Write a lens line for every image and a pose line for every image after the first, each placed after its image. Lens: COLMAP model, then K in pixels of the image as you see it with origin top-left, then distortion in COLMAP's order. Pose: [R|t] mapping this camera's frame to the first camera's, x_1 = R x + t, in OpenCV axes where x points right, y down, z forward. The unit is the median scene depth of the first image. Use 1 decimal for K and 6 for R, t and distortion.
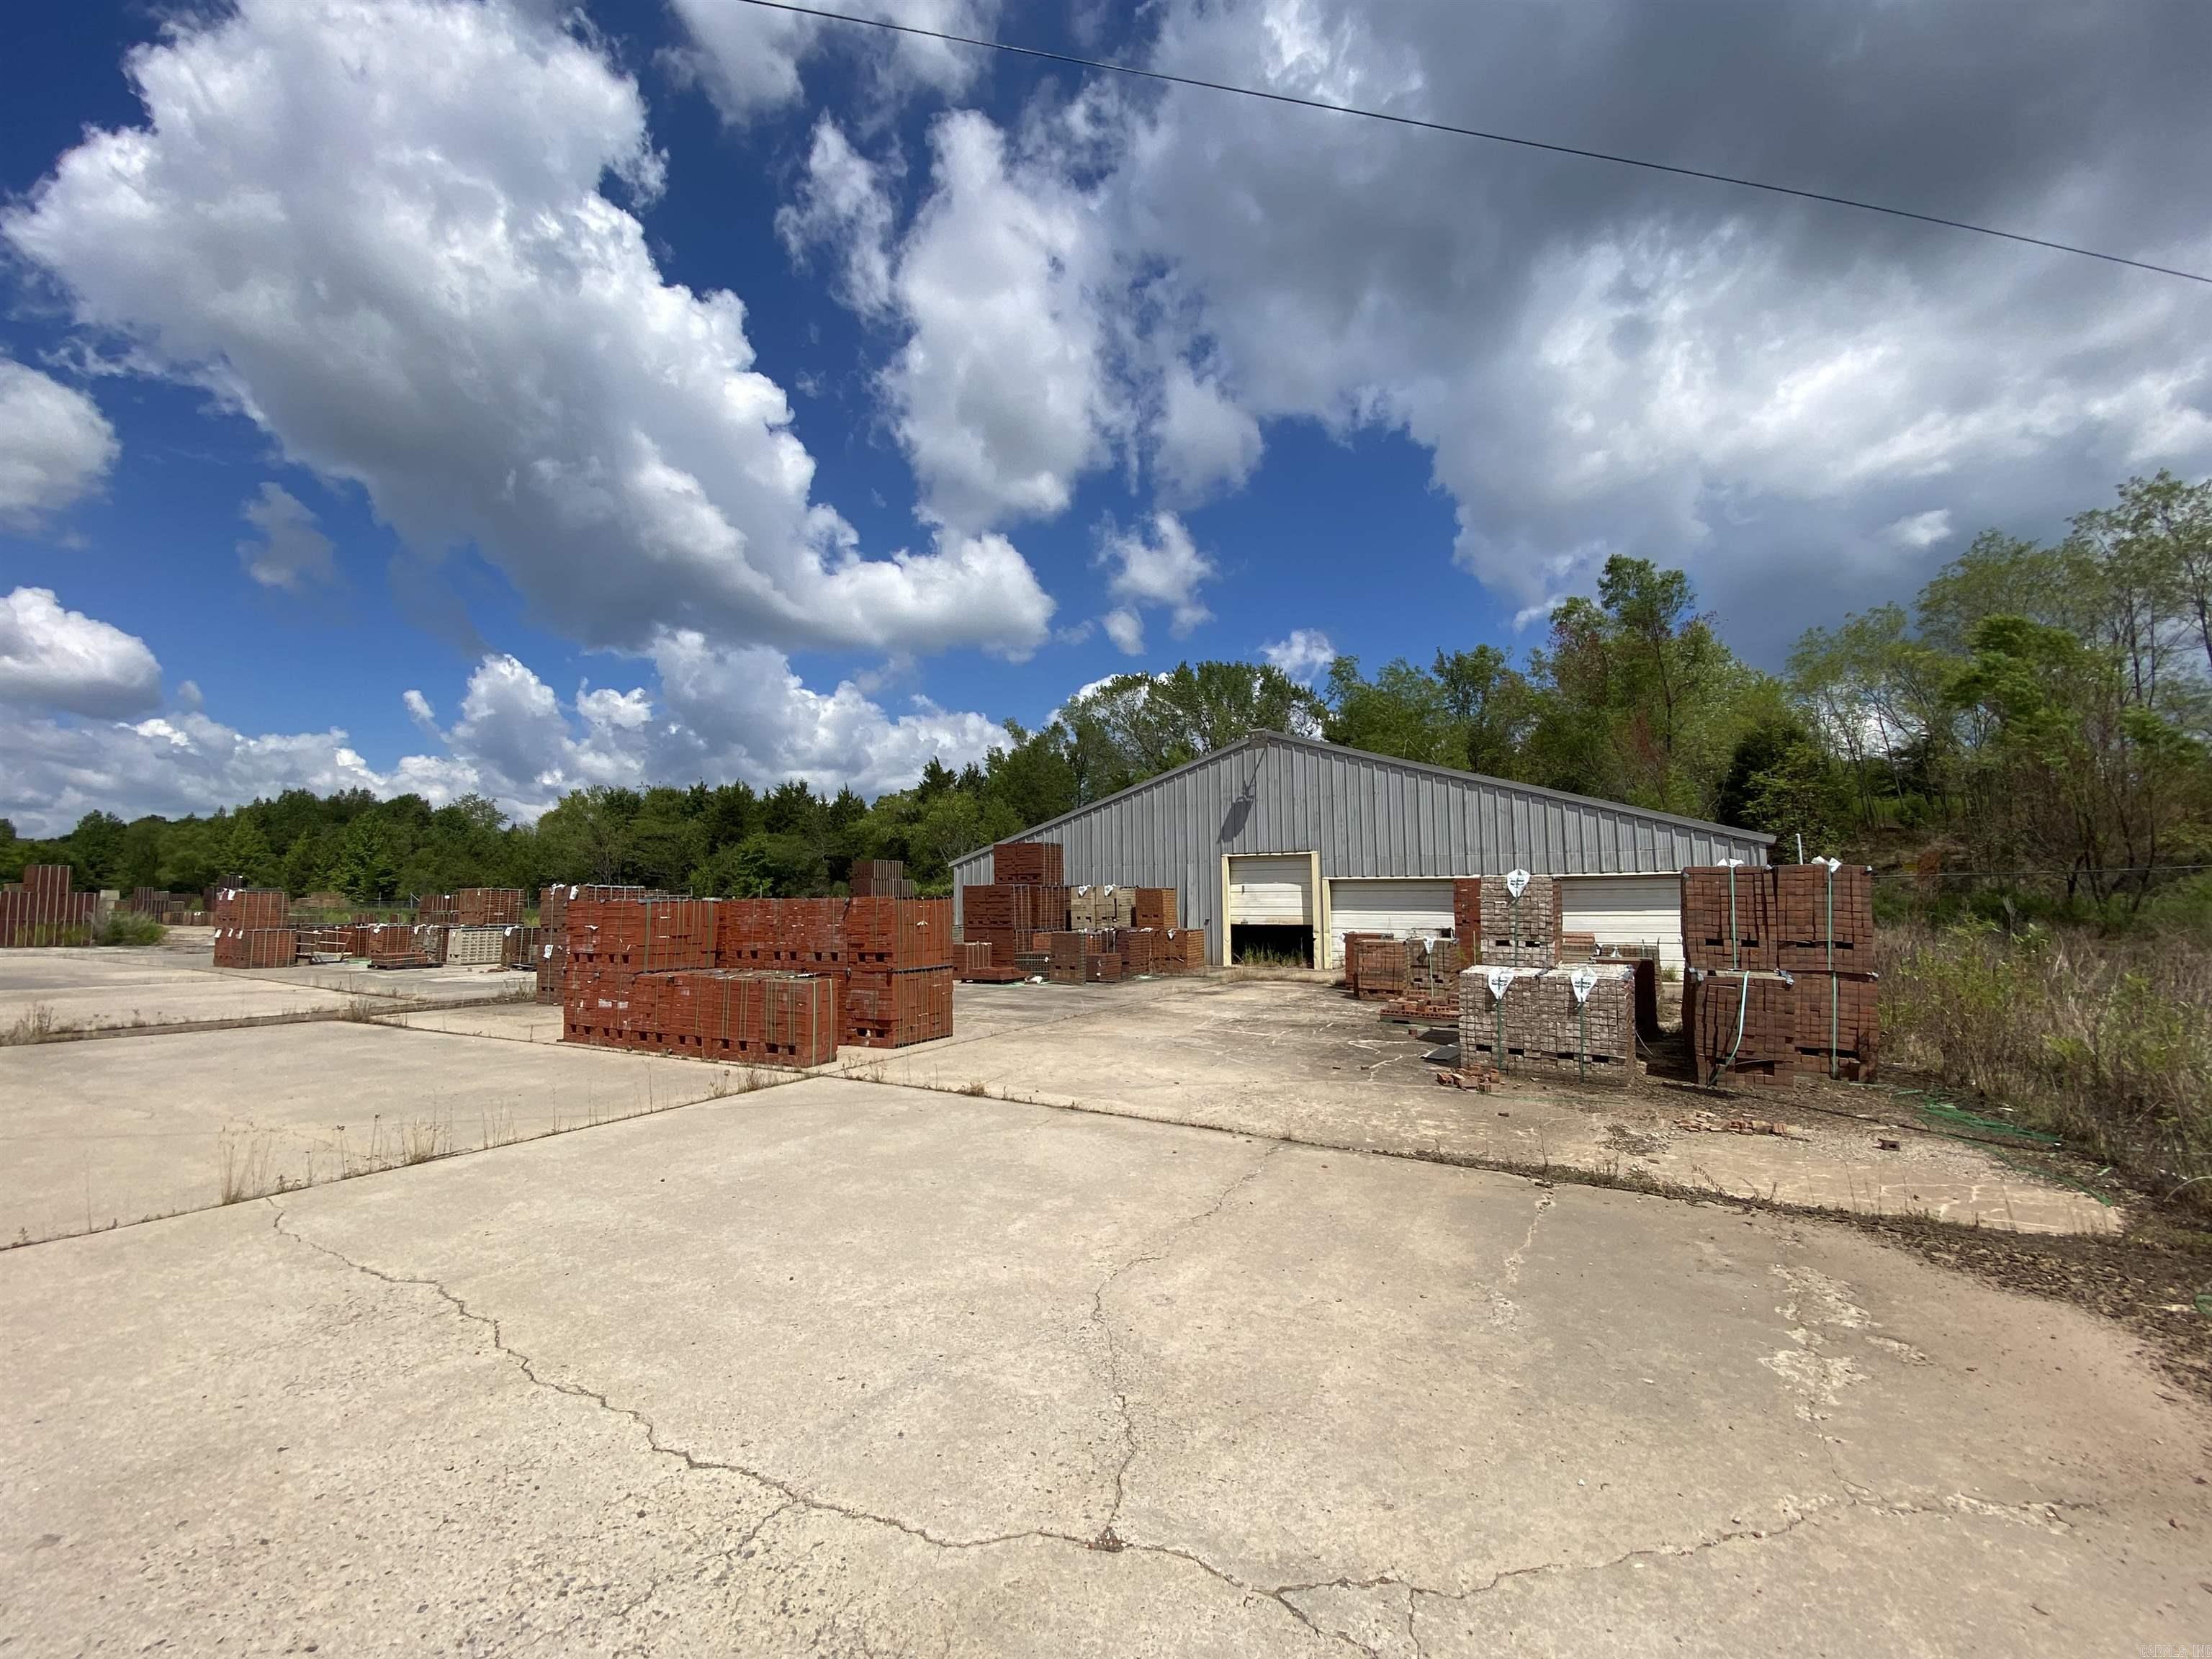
lens RADIAL K [[908.2, 0, 1139.2], [0, 908.2, 833.1], [0, 0, 1]] dist [0.000556, -0.012595]
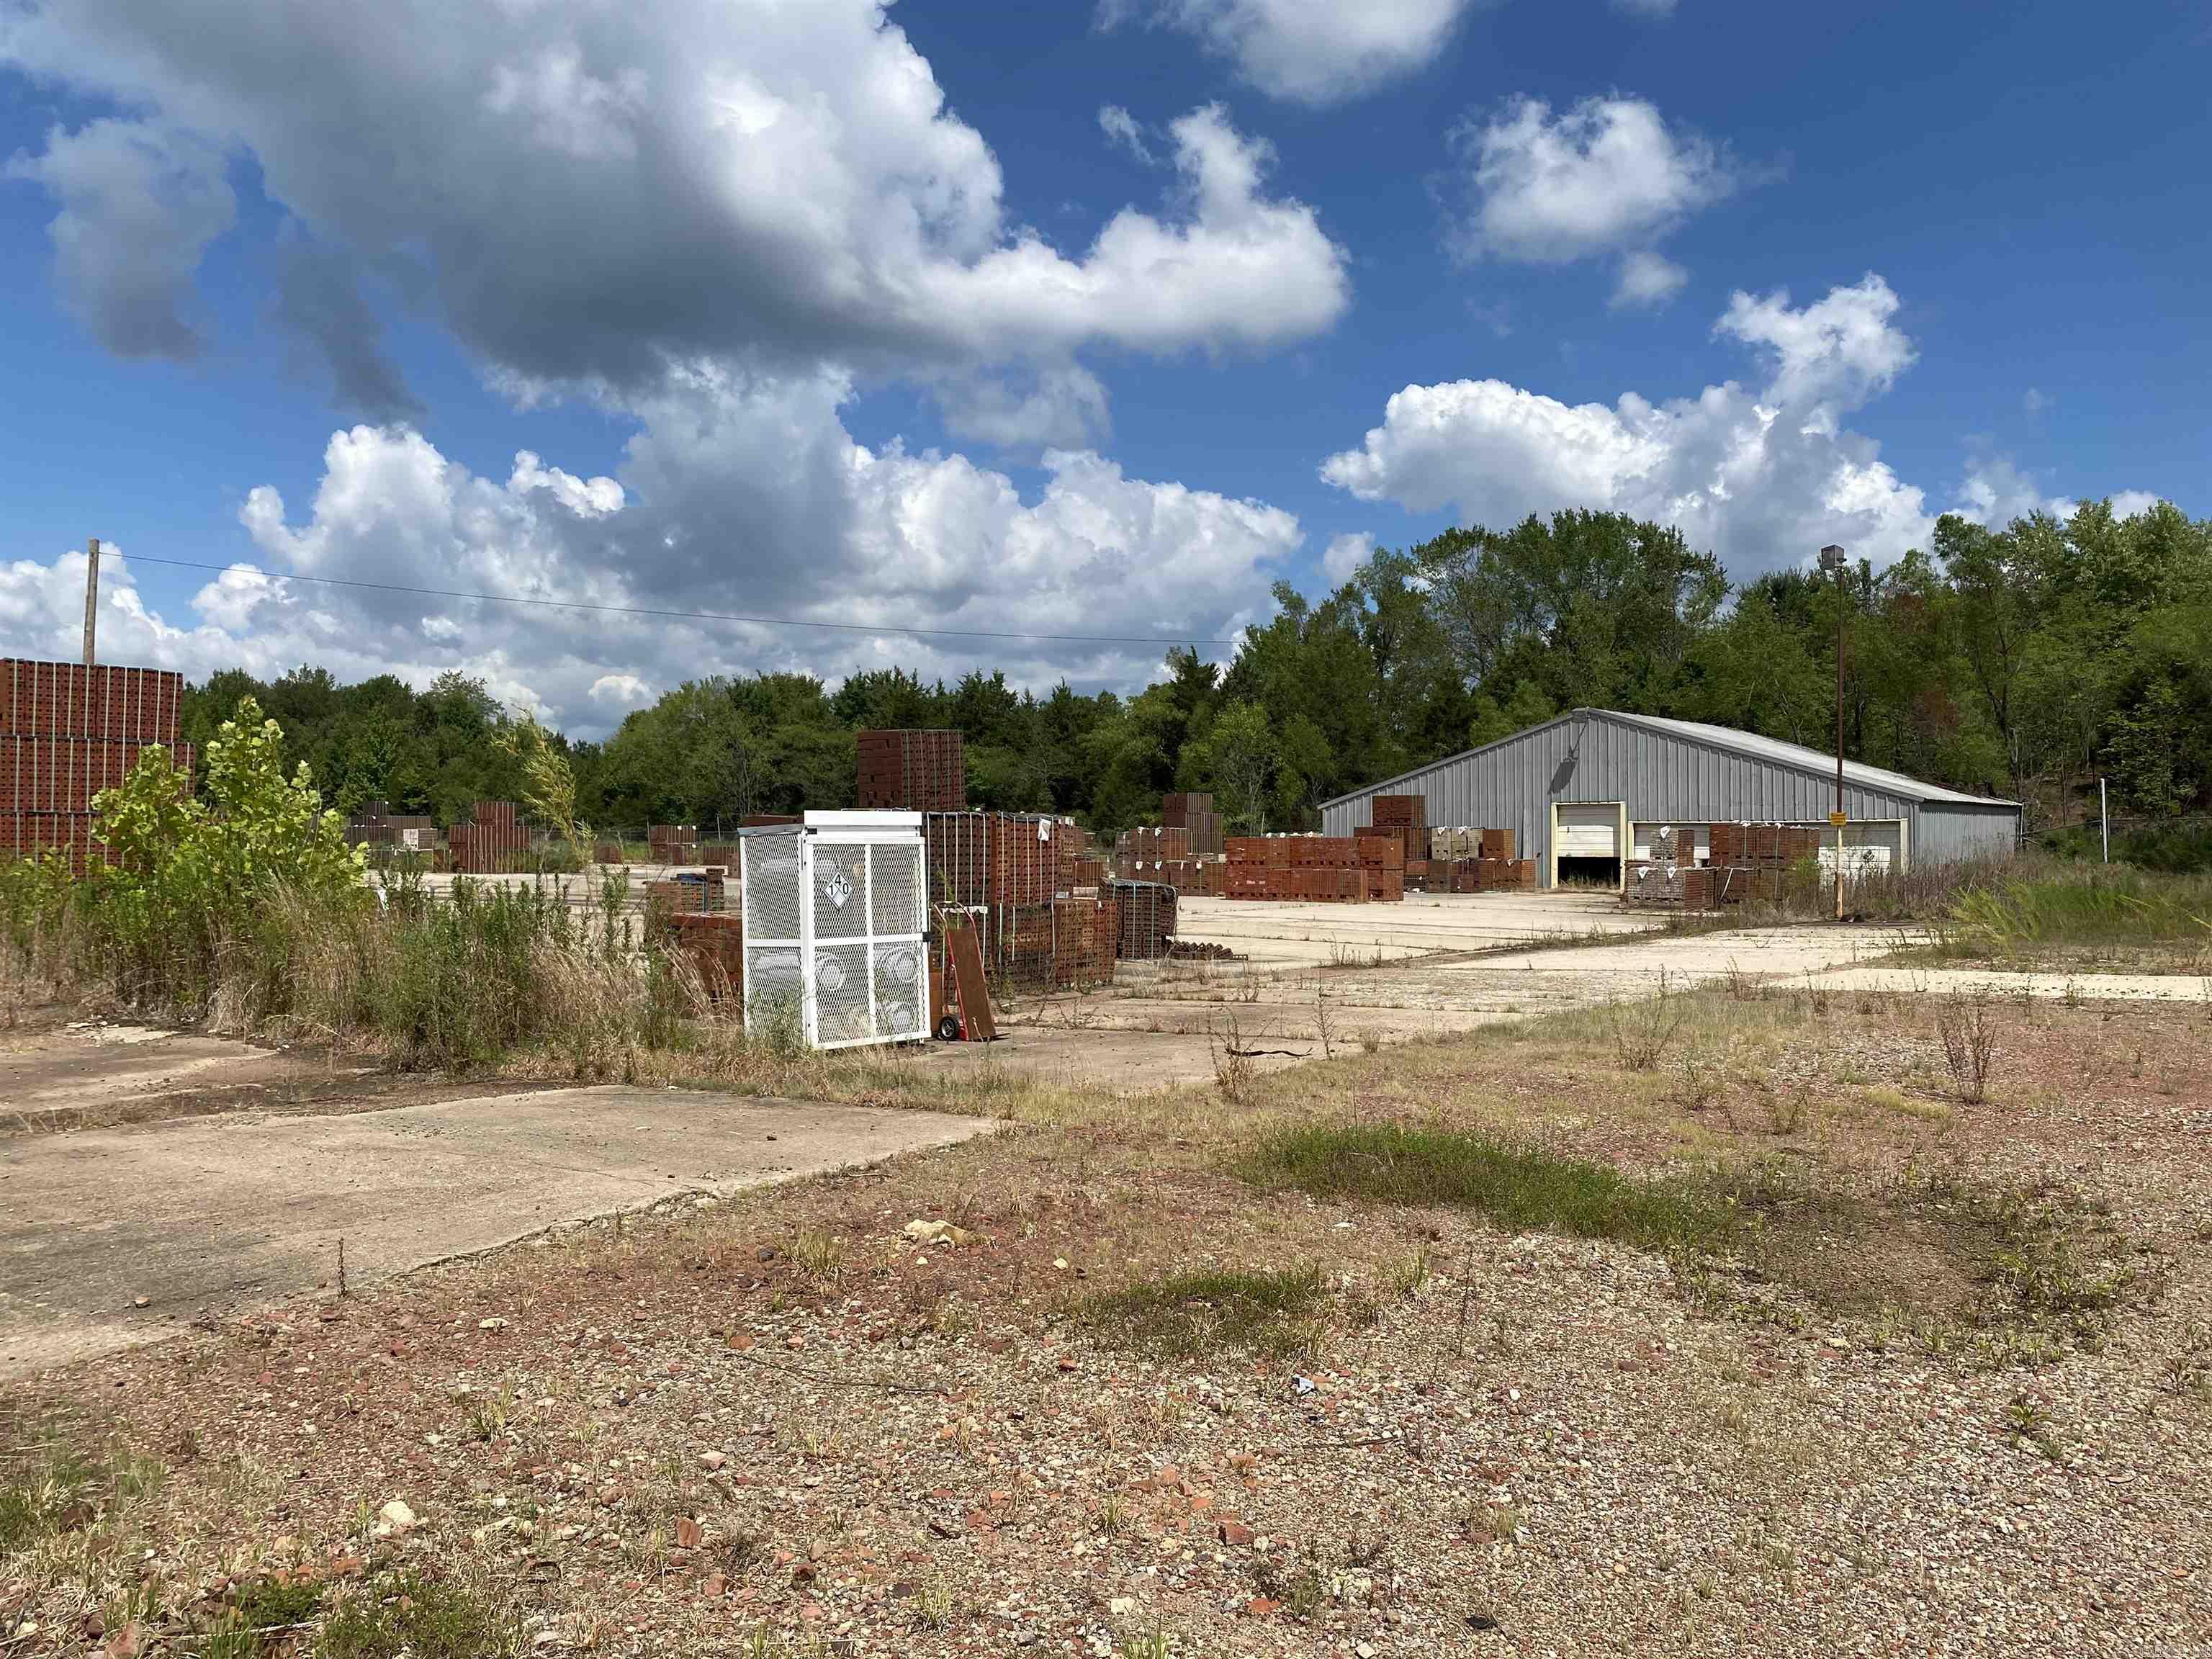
lens RADIAL K [[1725.0, 0, 1106.0], [0, 1725.0, 829.5], [0, 0, 1]] dist [0.002290, -0.028008]
pose [[0.980412, 0.006713, -0.196841, -0.008171], [0.007168, 0.997541, 0.069719, -0.020140], [0.196825, -0.069765, 0.977953, -0.268982]]
